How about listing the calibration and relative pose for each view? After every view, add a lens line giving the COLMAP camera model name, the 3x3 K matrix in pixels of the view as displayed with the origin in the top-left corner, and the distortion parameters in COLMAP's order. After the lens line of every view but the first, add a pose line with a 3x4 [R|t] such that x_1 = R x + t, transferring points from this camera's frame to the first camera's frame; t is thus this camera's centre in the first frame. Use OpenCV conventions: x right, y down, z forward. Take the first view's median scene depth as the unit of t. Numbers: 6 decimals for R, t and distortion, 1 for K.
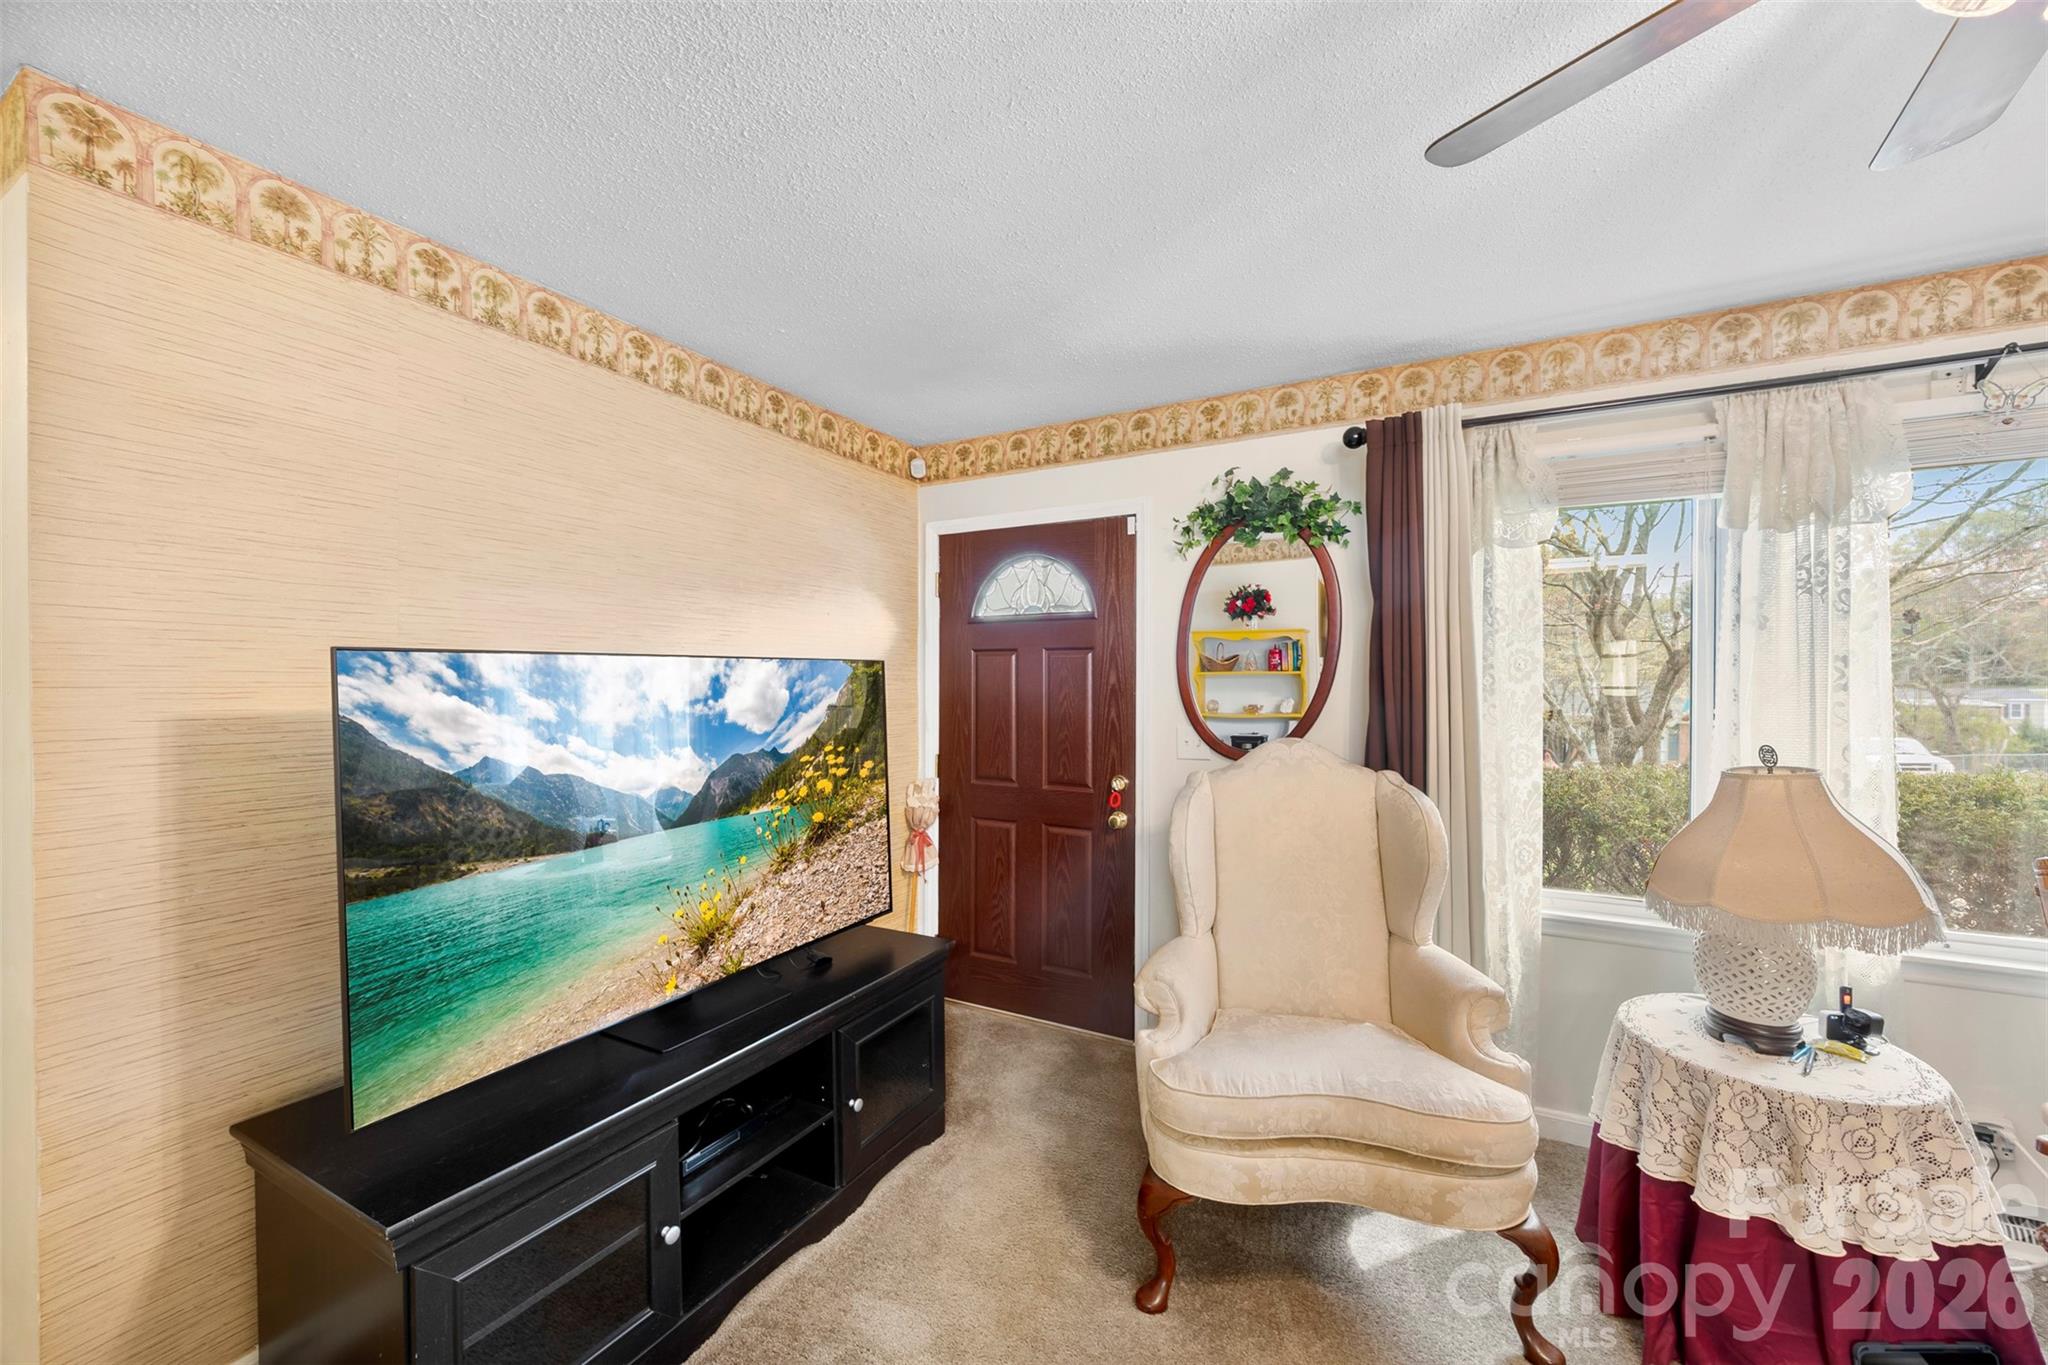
lens RADIAL K [[807.6, 0, 1016.8], [0, 807.6, 698.9], [0, 0, 1]] dist [-0.002418, -0.000154]
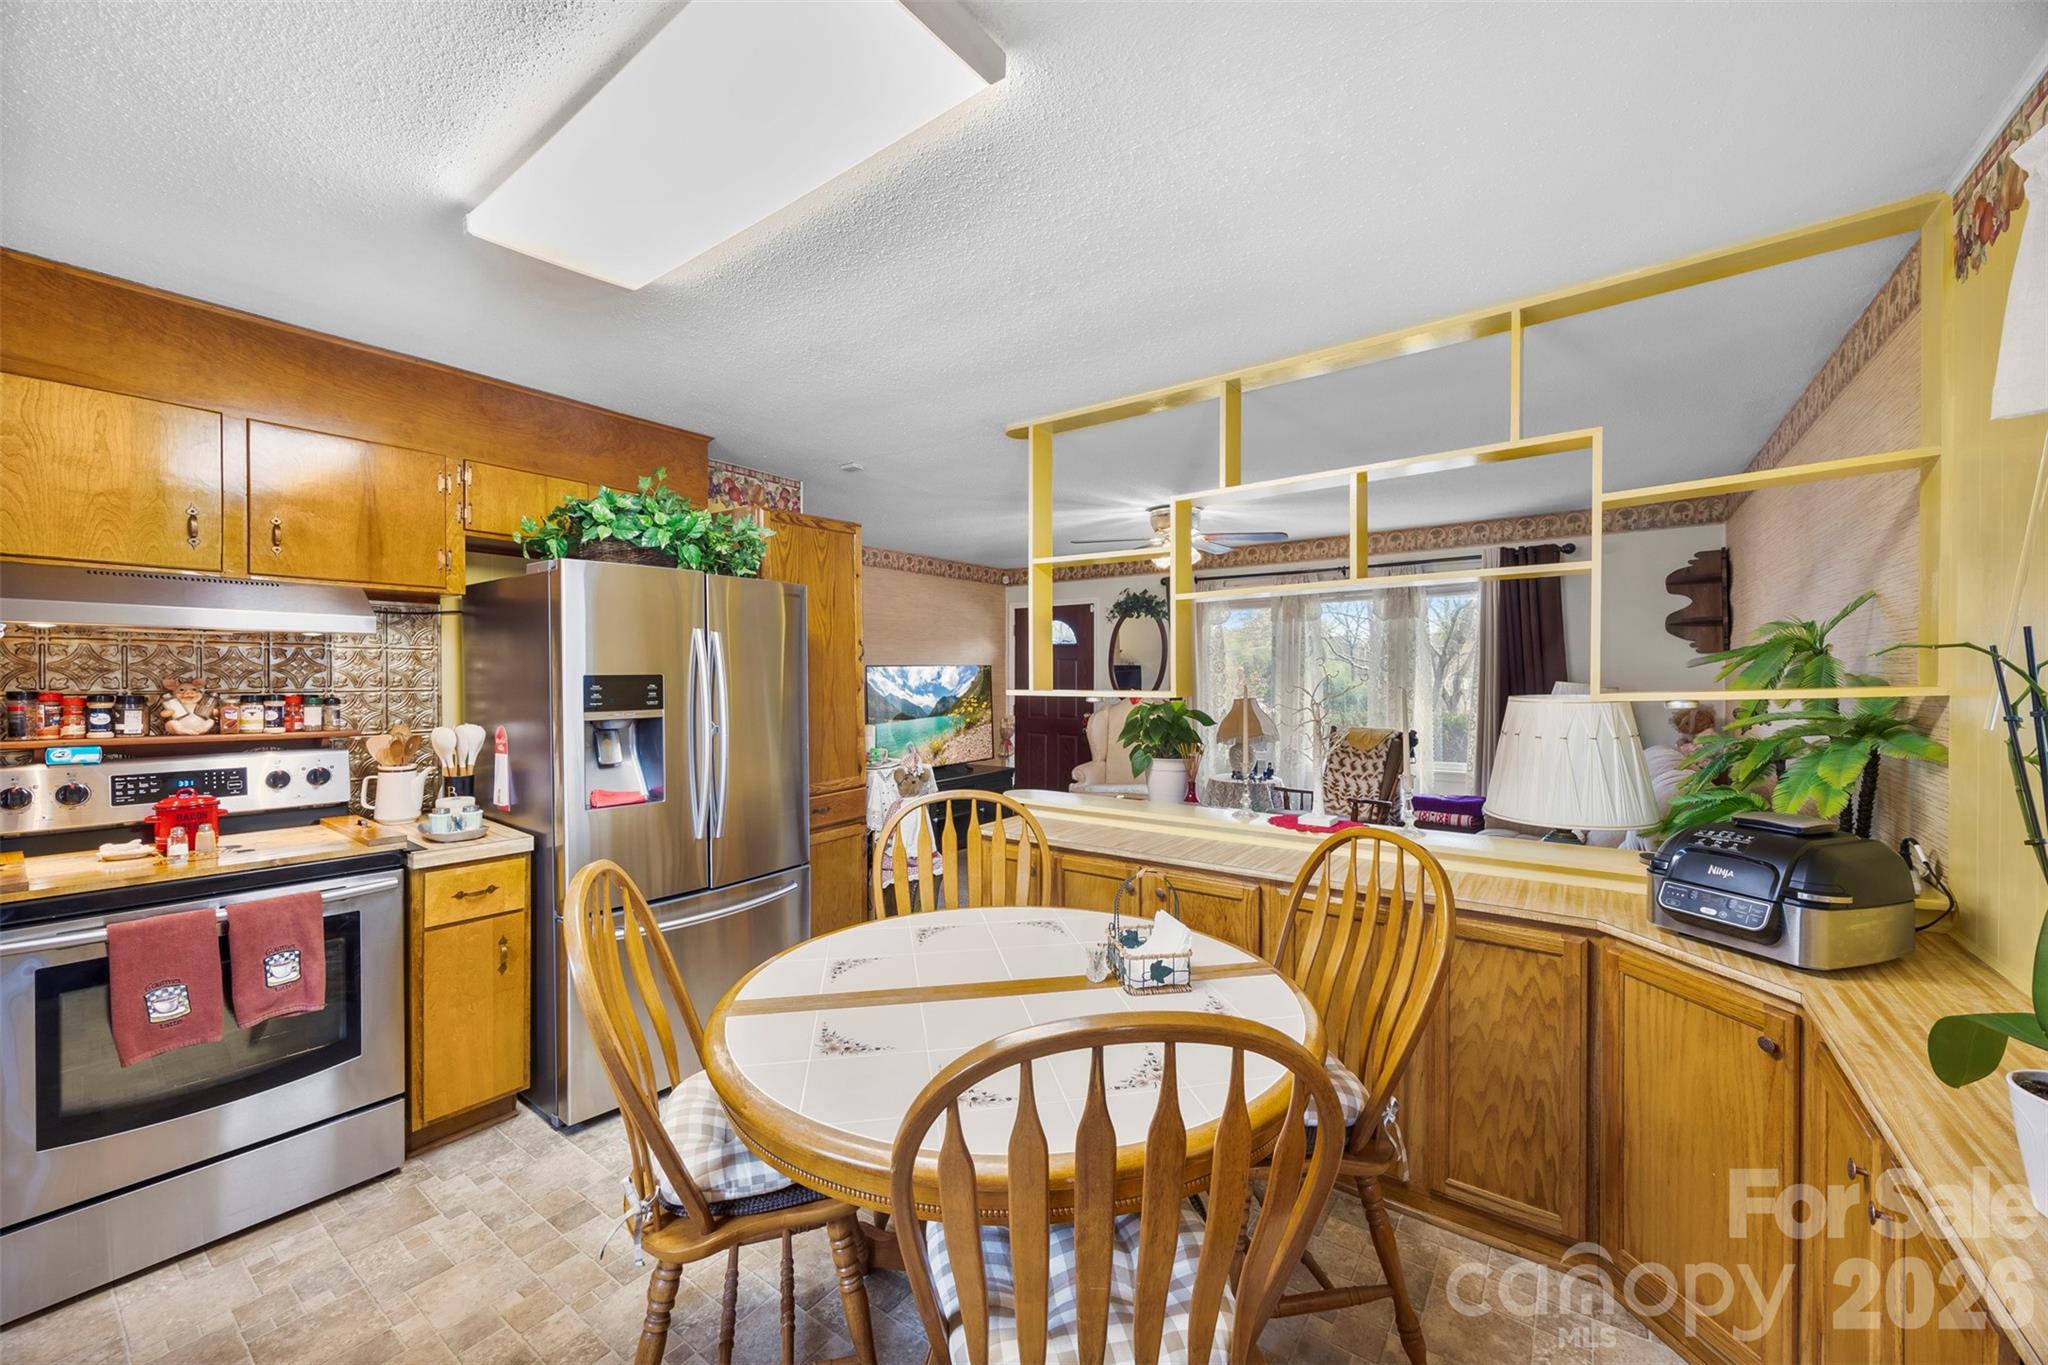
lens RADIAL K [[807.6, 0, 1023.8], [0, 807.6, 679.8], [0, 0, 1]] dist [-0.002418, -0.000154]
pose [[0.992246, 0.002012, -0.124275, 0.300561], [-0.002696, 0.999982, -0.005337, 0.017360], [0.124262, 0.005631, 0.992234, -1.784172]]
